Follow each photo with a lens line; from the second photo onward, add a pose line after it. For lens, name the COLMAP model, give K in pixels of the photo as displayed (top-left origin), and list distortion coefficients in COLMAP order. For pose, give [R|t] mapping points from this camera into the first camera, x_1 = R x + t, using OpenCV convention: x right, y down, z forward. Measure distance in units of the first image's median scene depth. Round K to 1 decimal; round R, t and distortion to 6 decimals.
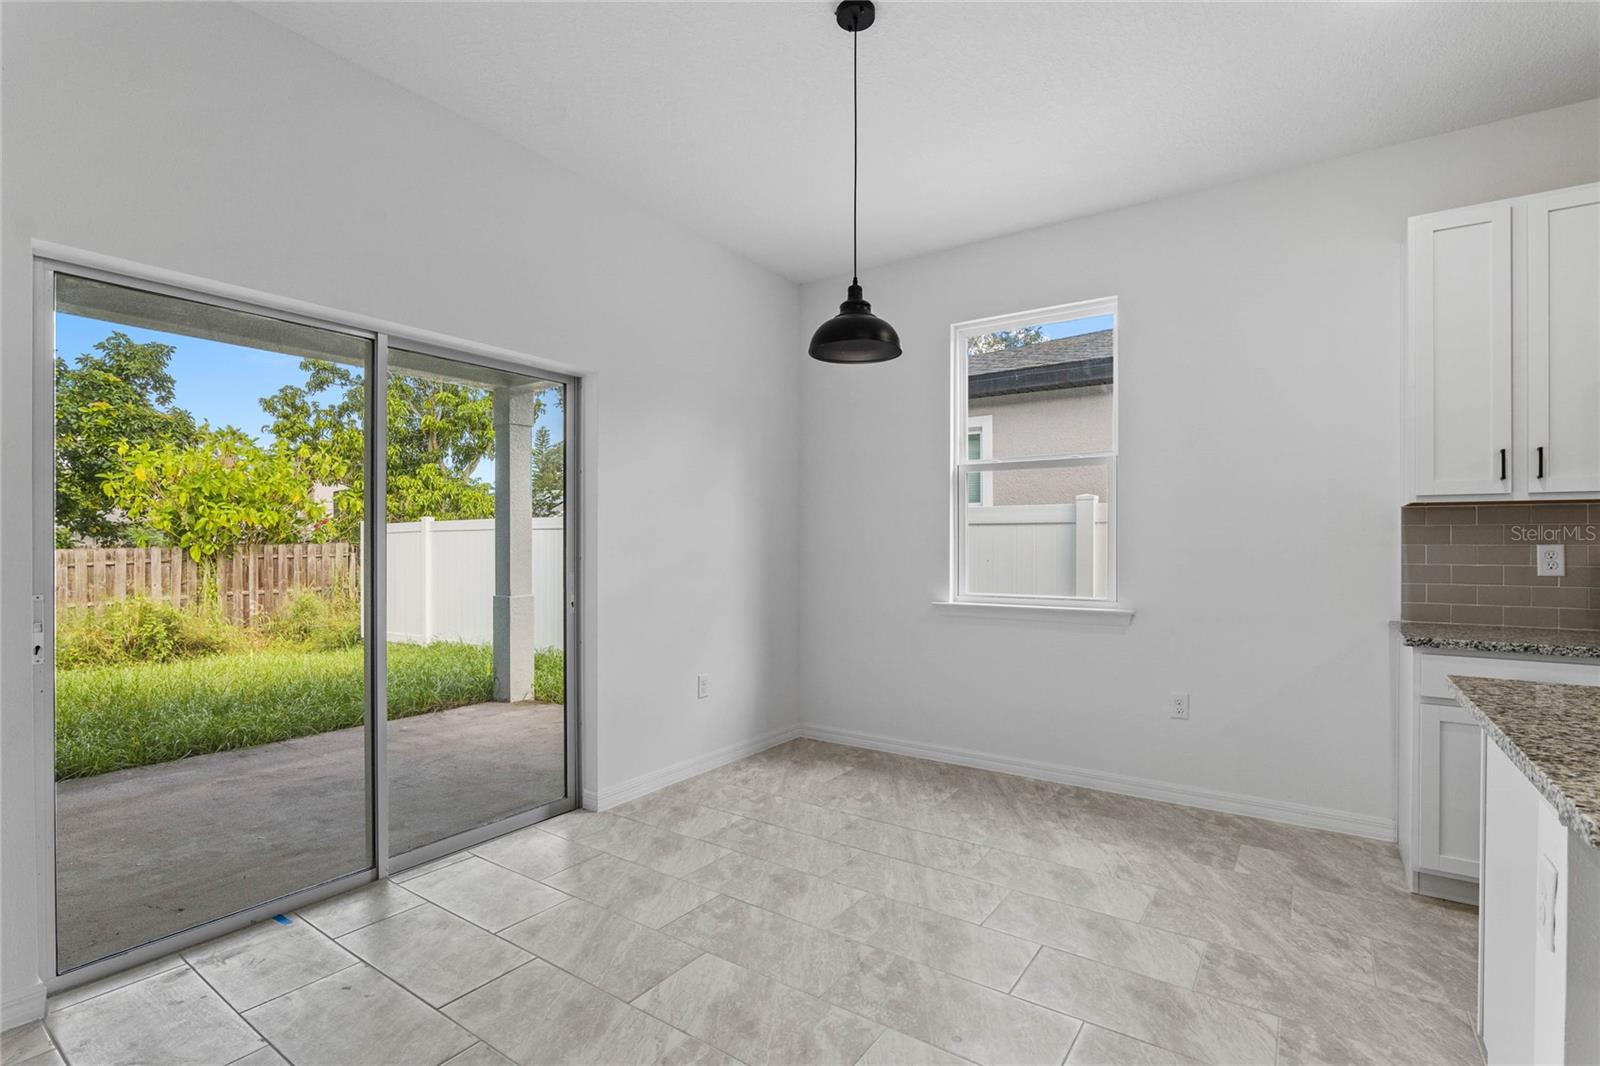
lens RADIAL K [[740.3, 0, 808.7], [0, 740.3, 544.2], [0, 0, 1]] dist [-0.013876, 0.000797]
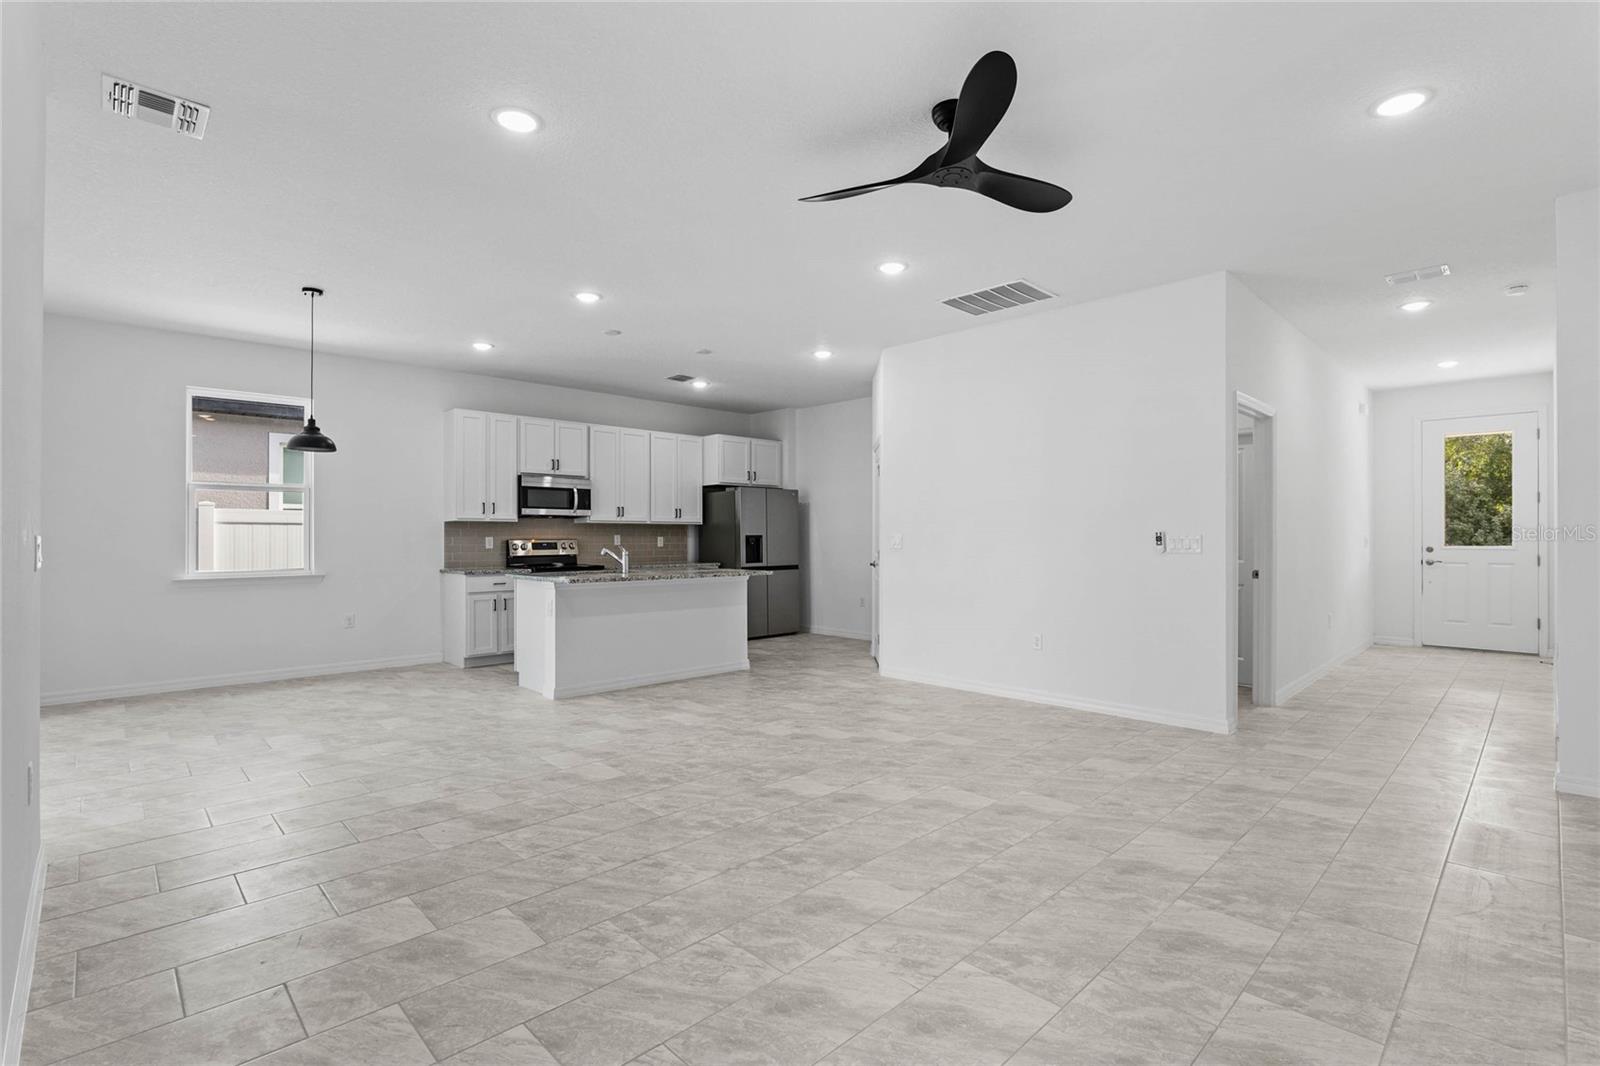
lens RADIAL K [[742.5, 0, 801.6], [0, 742.5, 535.8], [0, 0, 1]] dist [-0.011390, 0.001224]
pose [[0.195867, -0.000961, 0.980630, -1.638894], [0.005033, 0.999987, -0.000026, 0.001907], [-0.980618, 0.004941, 0.195869, -0.764592]]
